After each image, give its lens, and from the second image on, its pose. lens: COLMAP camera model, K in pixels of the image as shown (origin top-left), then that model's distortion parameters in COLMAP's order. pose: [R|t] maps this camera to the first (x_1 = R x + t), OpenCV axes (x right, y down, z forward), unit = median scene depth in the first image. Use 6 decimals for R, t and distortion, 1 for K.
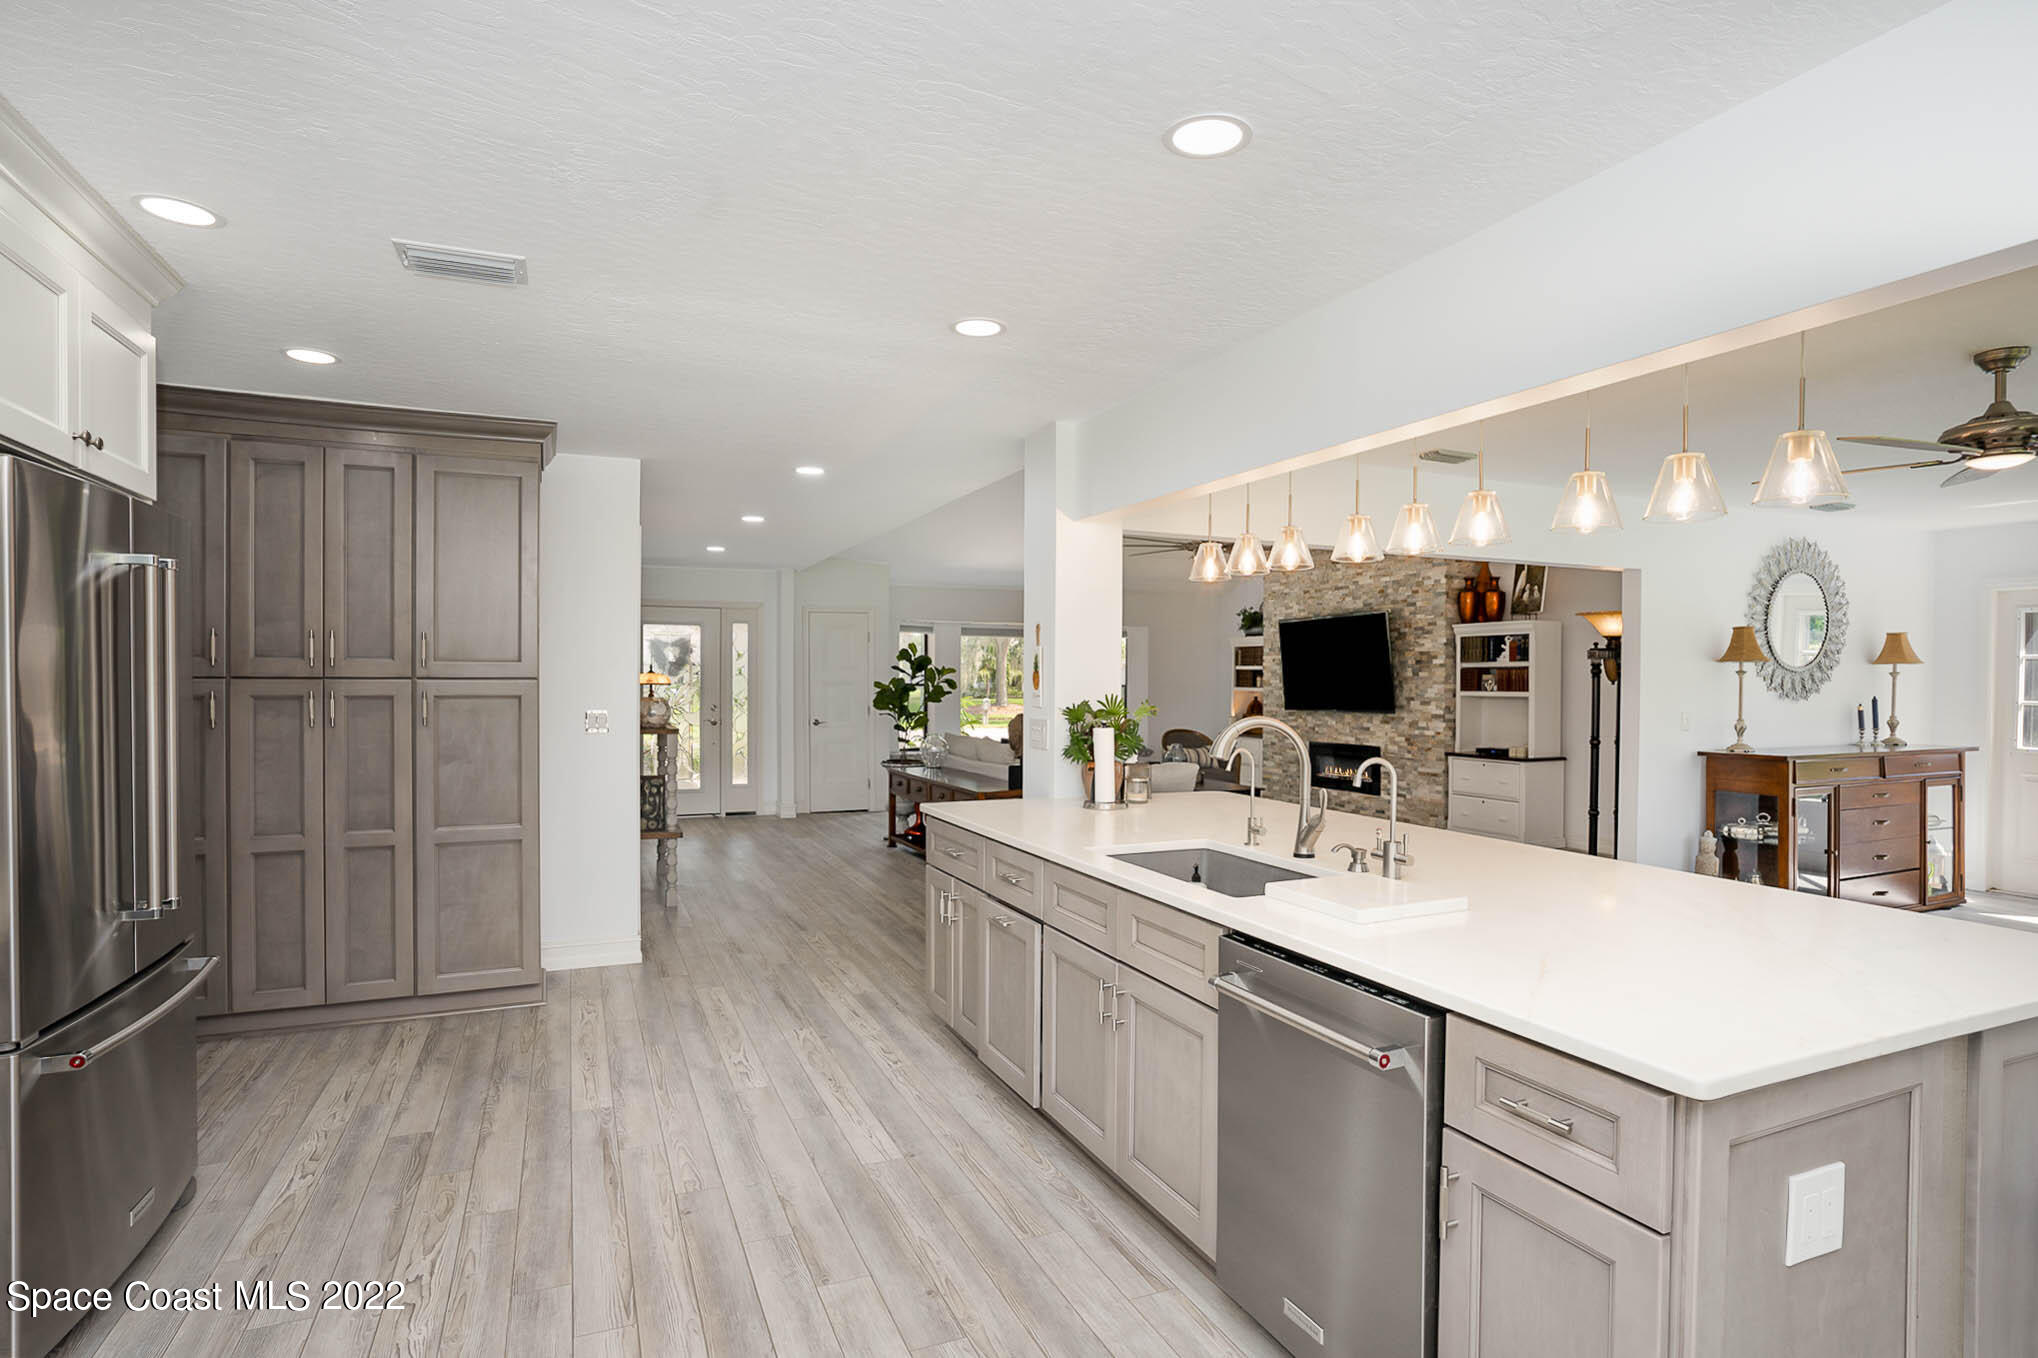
lens RADIAL K [[1030.8, 0, 1030.7], [0, 1030.8, 686.2], [0, 0, 1]] dist [-0.059556, 0.030562]
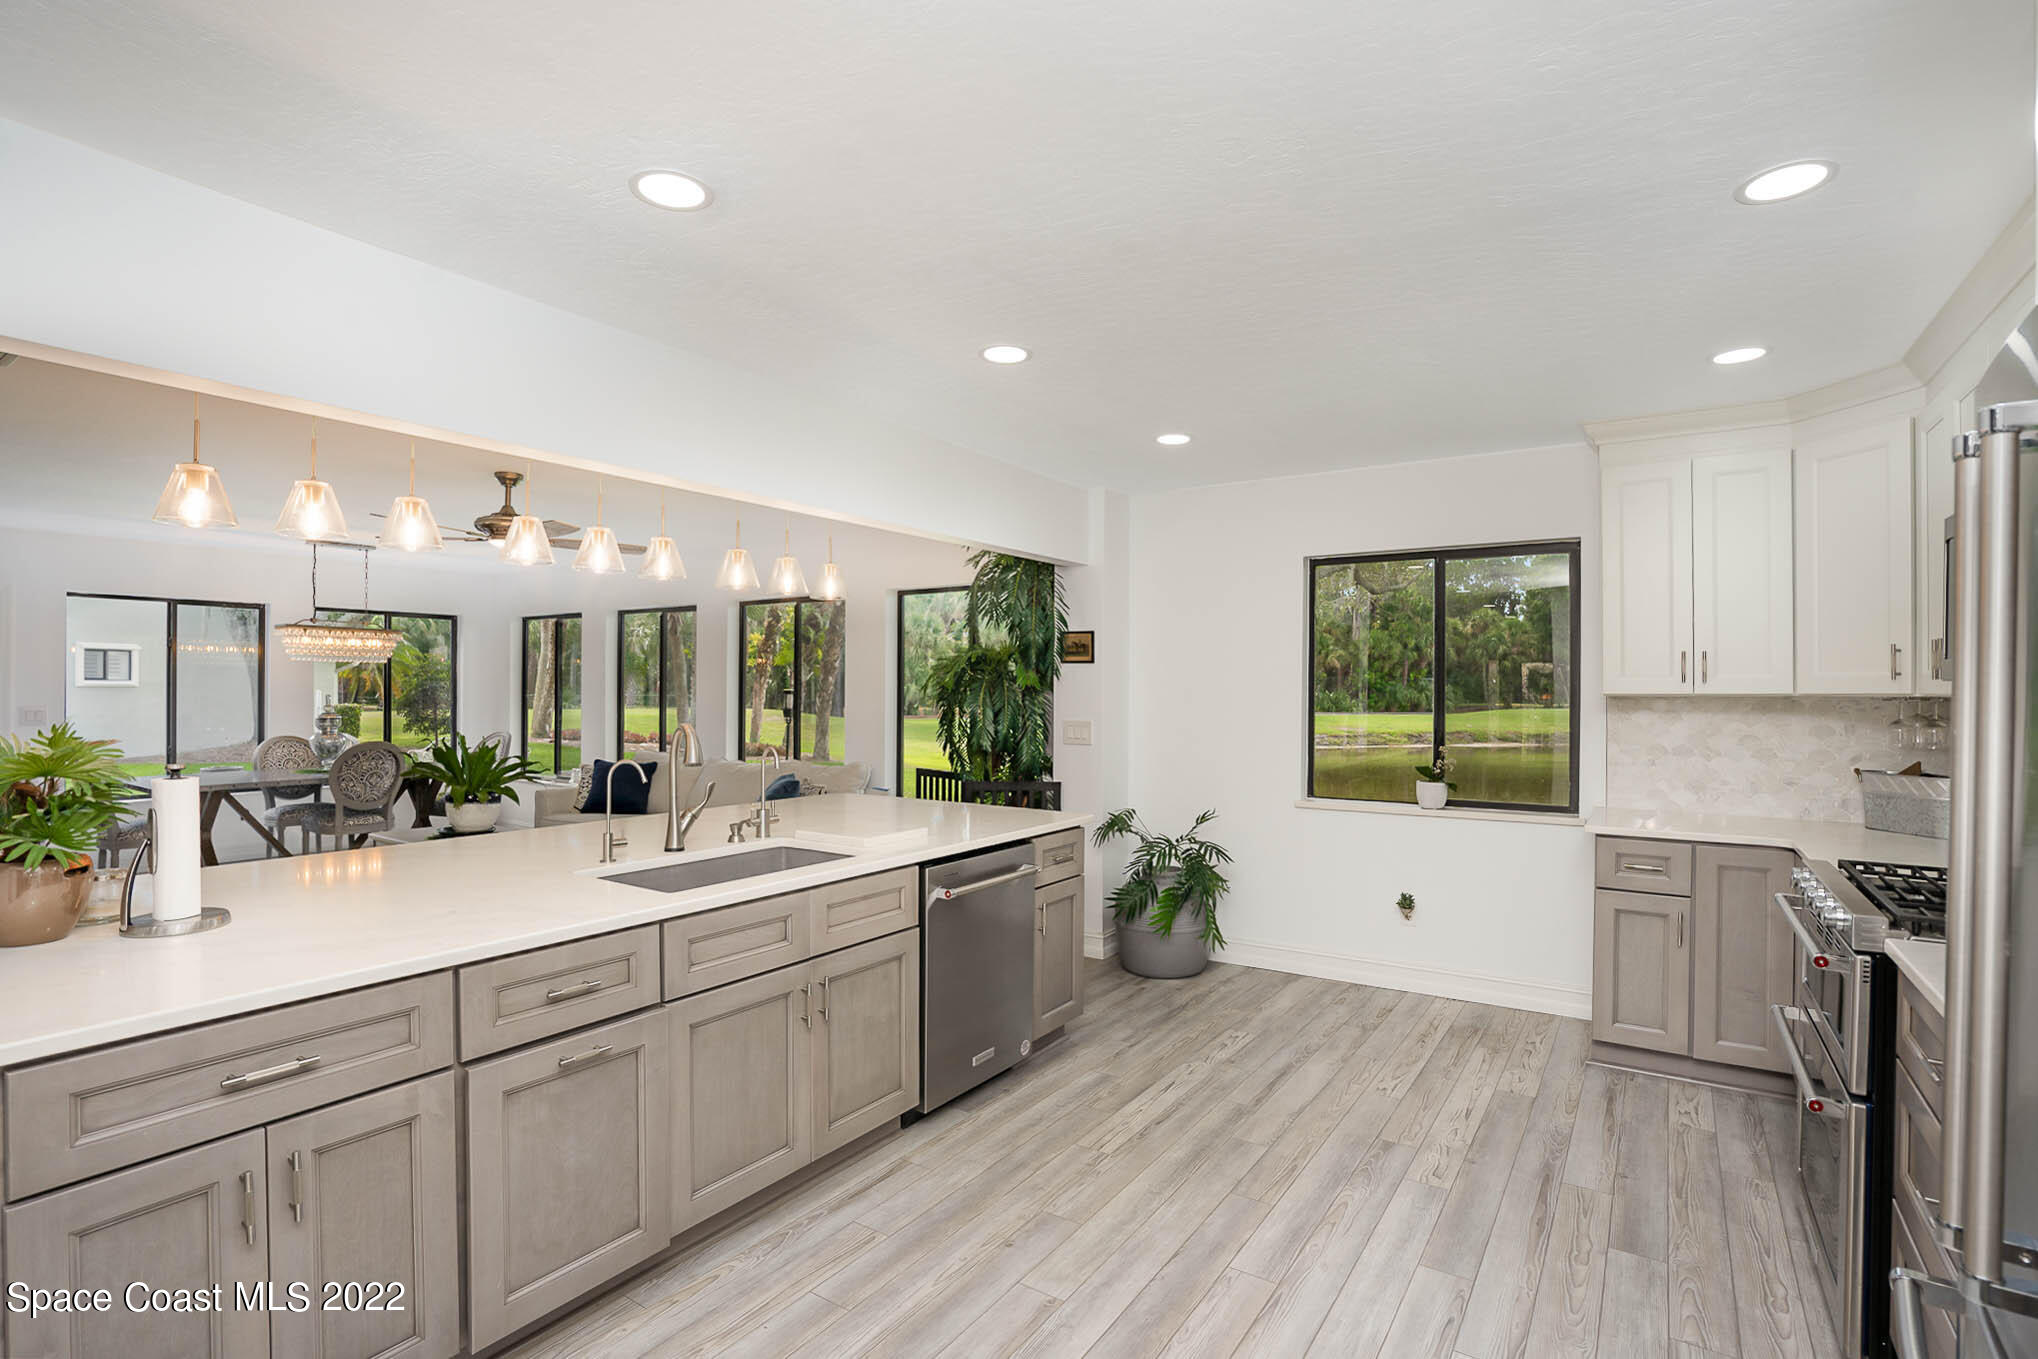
lens RADIAL K [[957.3, 0, 1020.3], [0, 957.3, 687.6], [0, 0, 1]] dist [-0.052508, 0.019839]
pose [[-0.526182, -0.006460, 0.850348, -0.359139], [-0.002700, 0.999979, 0.005926, -0.005603], [-0.850368, 0.000822, -0.526188, 0.562840]]
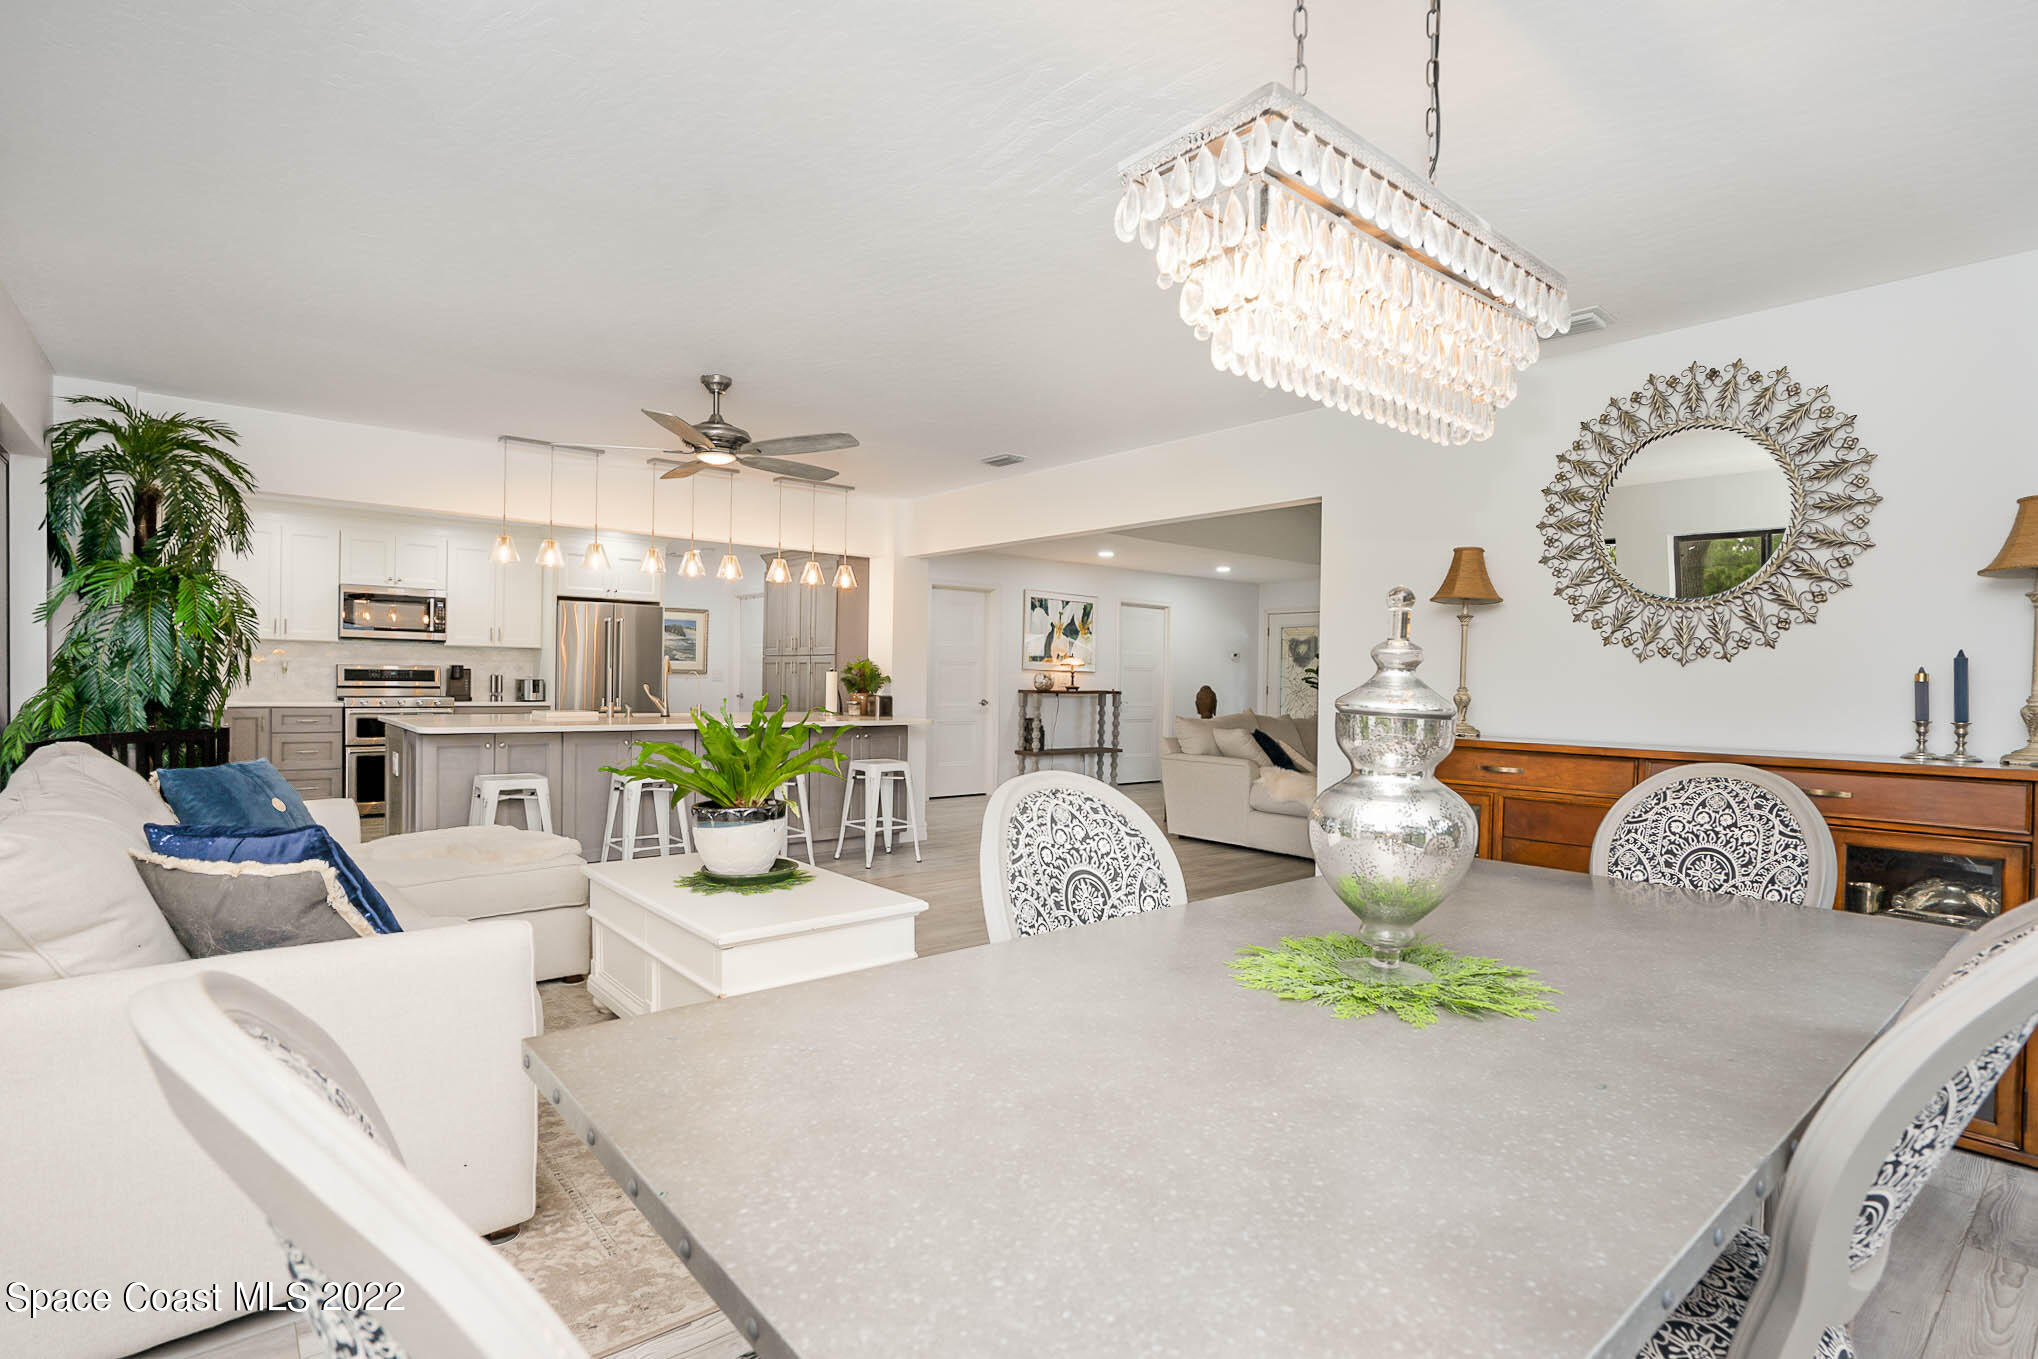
lens RADIAL K [[1000.7, 0, 1018.9], [0, 1000.7, 687.3], [0, 0, 1]] dist [-0.022528, 0.000402]
pose [[0.283151, 0.008370, -0.959039, 1.212481], [-0.021810, 0.999760, 0.002286, 0.035391], [0.958827, 0.020270, 0.283266, 0.514318]]
